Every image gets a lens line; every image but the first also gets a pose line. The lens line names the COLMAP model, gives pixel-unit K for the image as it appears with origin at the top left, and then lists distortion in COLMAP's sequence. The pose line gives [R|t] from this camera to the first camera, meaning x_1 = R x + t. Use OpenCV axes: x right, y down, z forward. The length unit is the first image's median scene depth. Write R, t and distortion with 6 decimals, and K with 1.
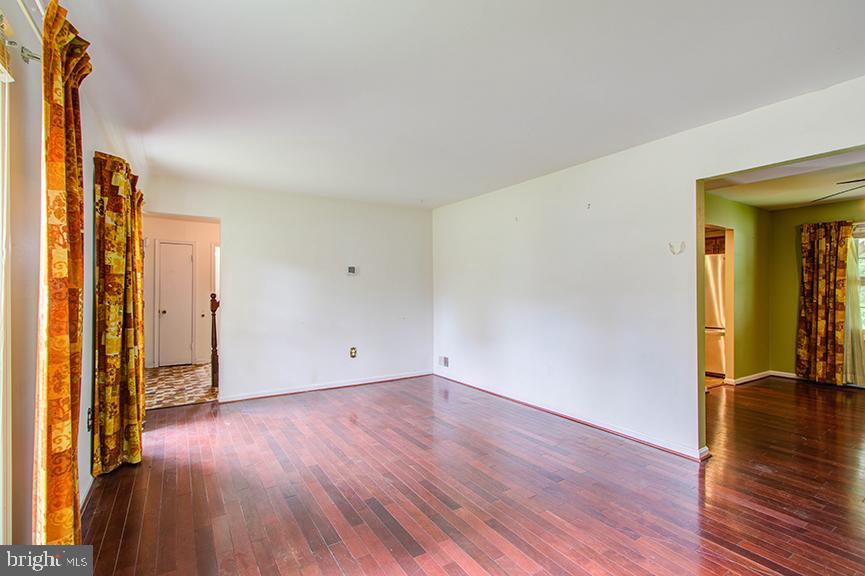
lens RADIAL K [[396.6, 0, 428.1], [0, 396.6, 289.1], [0, 0, 1]] dist [-0.003458, 0.004720]
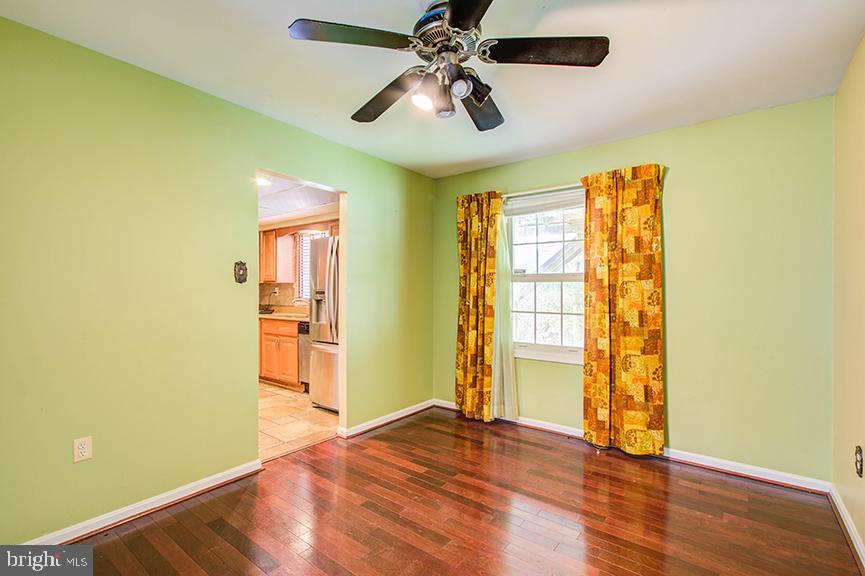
lens RADIAL K [[396.6, 0, 430.6], [0, 396.6, 289.2], [0, 0, 1]] dist [-0.003458, 0.004720]
pose [[0.939781, 0.001004, 0.341775, 0.682667], [-0.002817, 0.999984, 0.004809, 0.001568], [-0.341765, -0.005482, 0.939769, 0.360793]]
